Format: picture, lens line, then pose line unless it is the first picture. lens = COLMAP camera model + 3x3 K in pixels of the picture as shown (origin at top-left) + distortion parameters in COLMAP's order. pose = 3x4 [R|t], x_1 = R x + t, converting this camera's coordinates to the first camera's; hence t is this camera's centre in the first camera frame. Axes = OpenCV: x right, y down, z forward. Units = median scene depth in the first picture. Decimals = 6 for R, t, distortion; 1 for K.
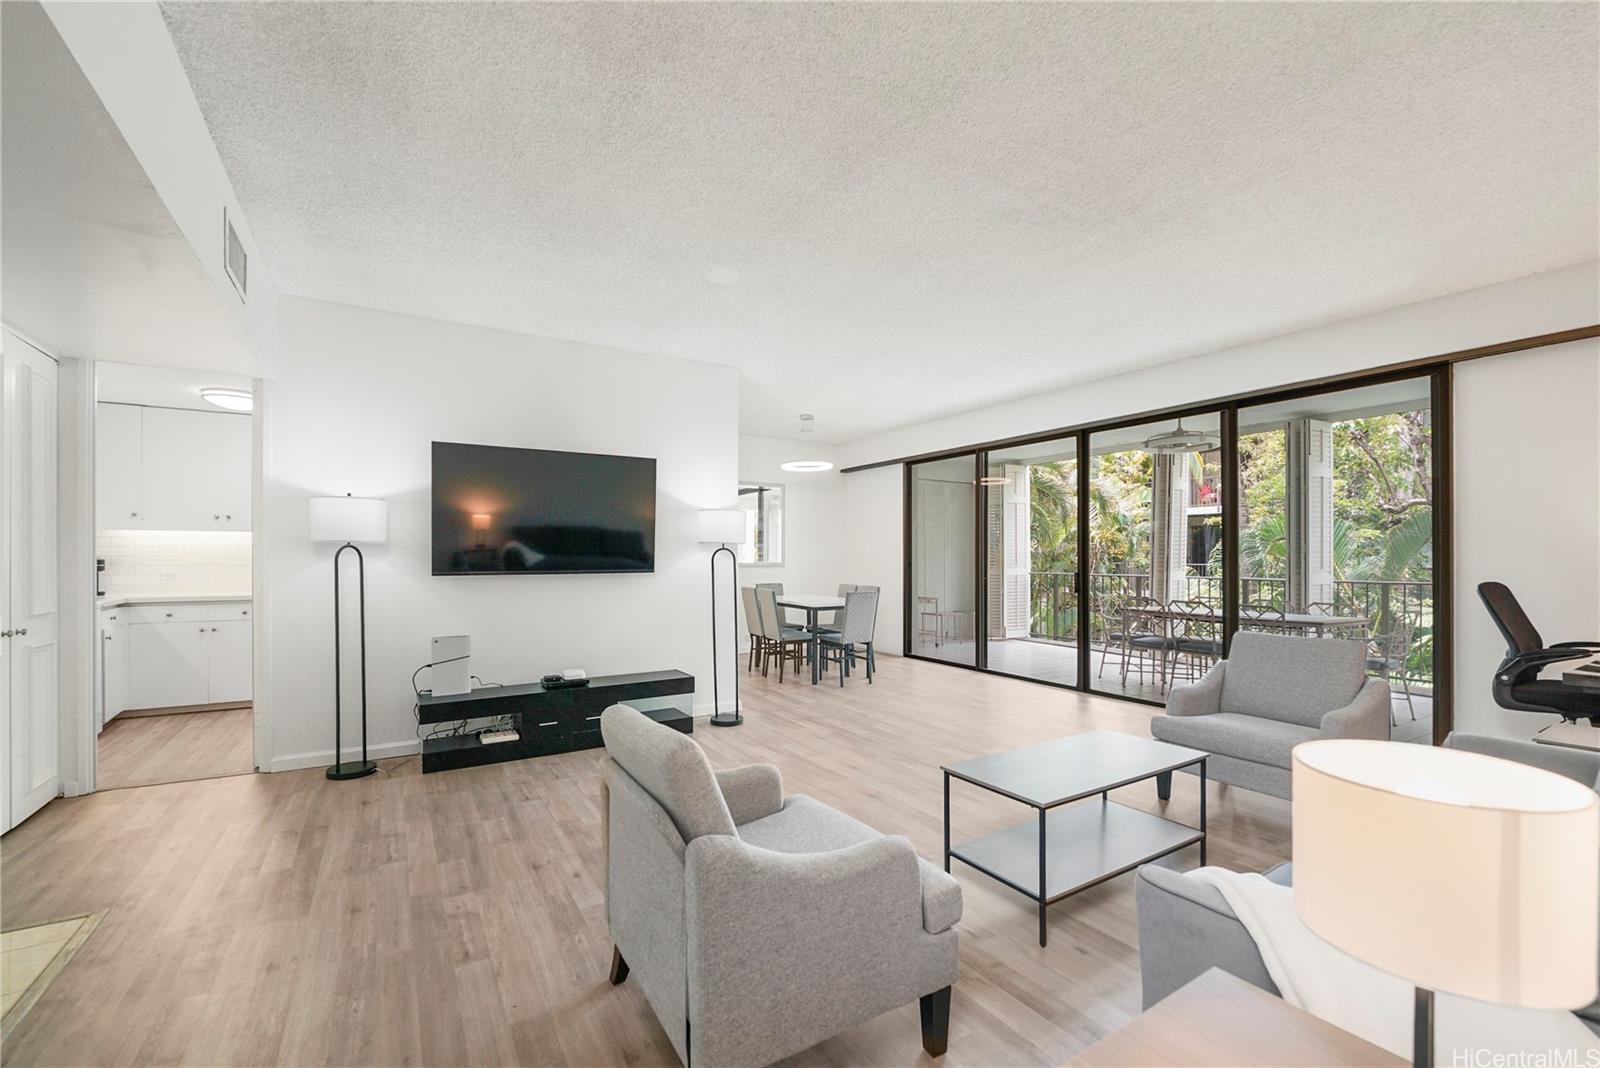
lens RADIAL K [[662.5, 0, 804.7], [0, 662.5, 557.0], [0, 0, 1]] dist [-0.000583, -0.000172]
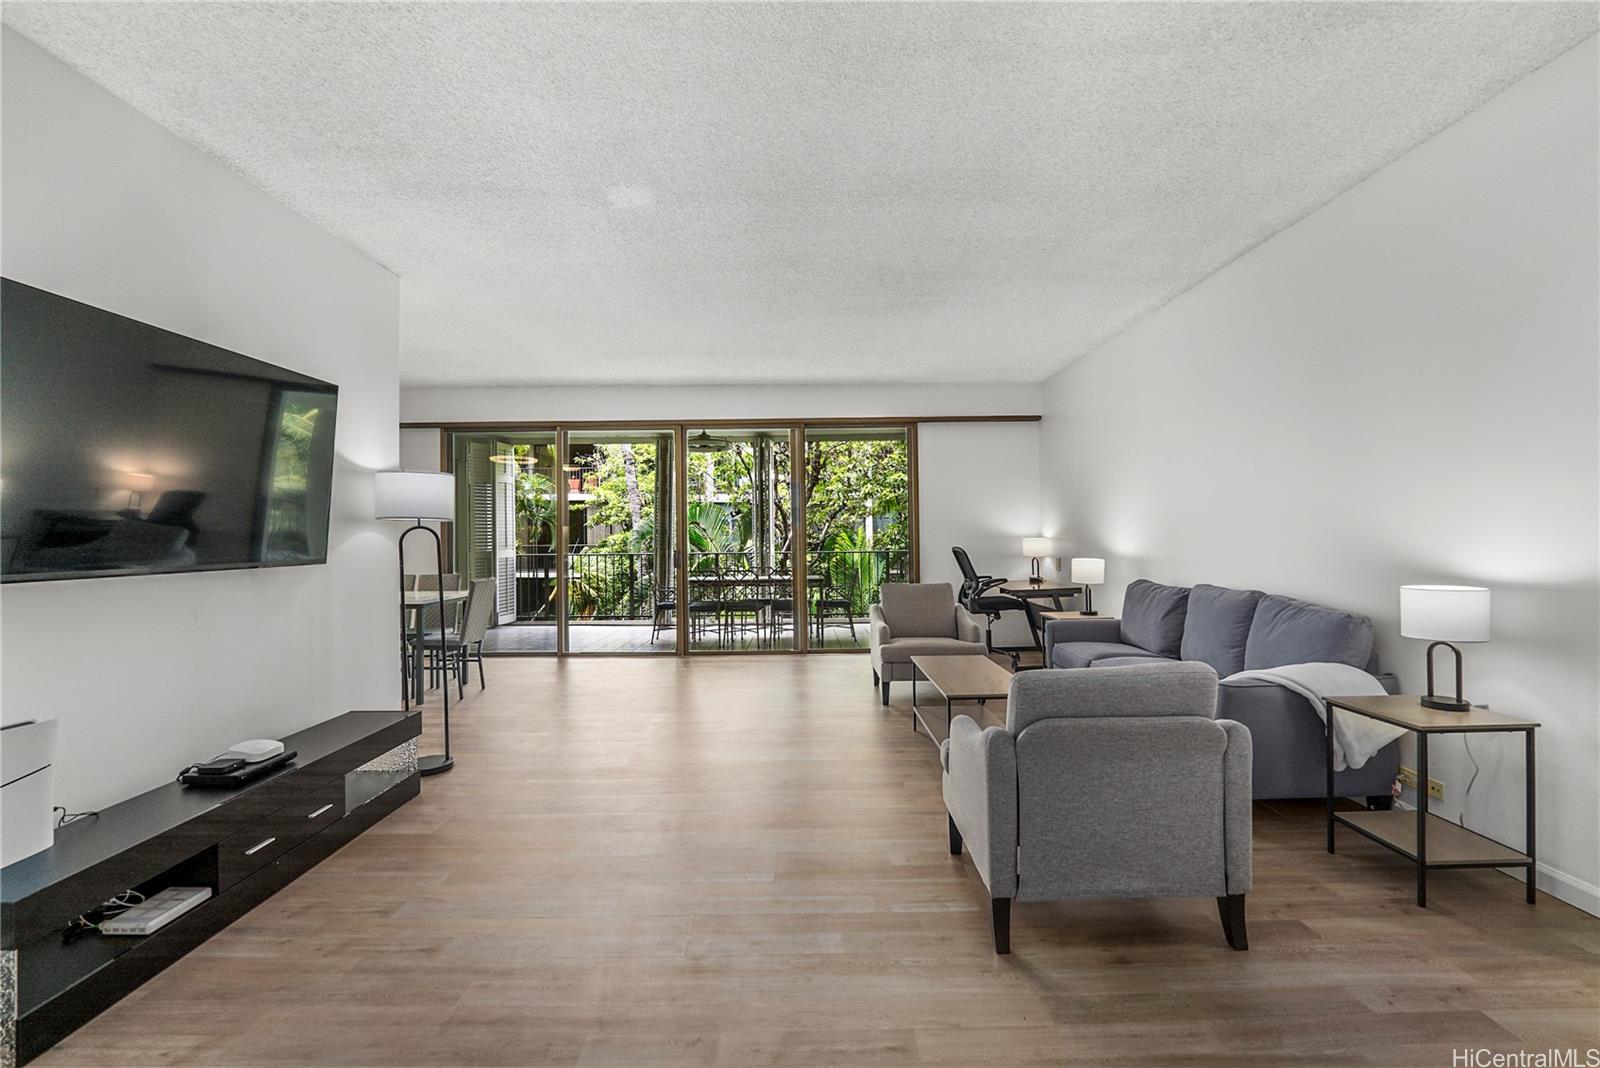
lens RADIAL K [[642.9, 0, 800.0], [0, 642.9, 534.0], [0, 0, 1]] dist [-0.019014, -0.000147]
pose [[0.525184, -0.004191, 0.850978, -0.411359], [0.014105, 0.999893, -0.003780, 0.002889], [-0.850872, 0.013988, 0.525187, 0.242096]]
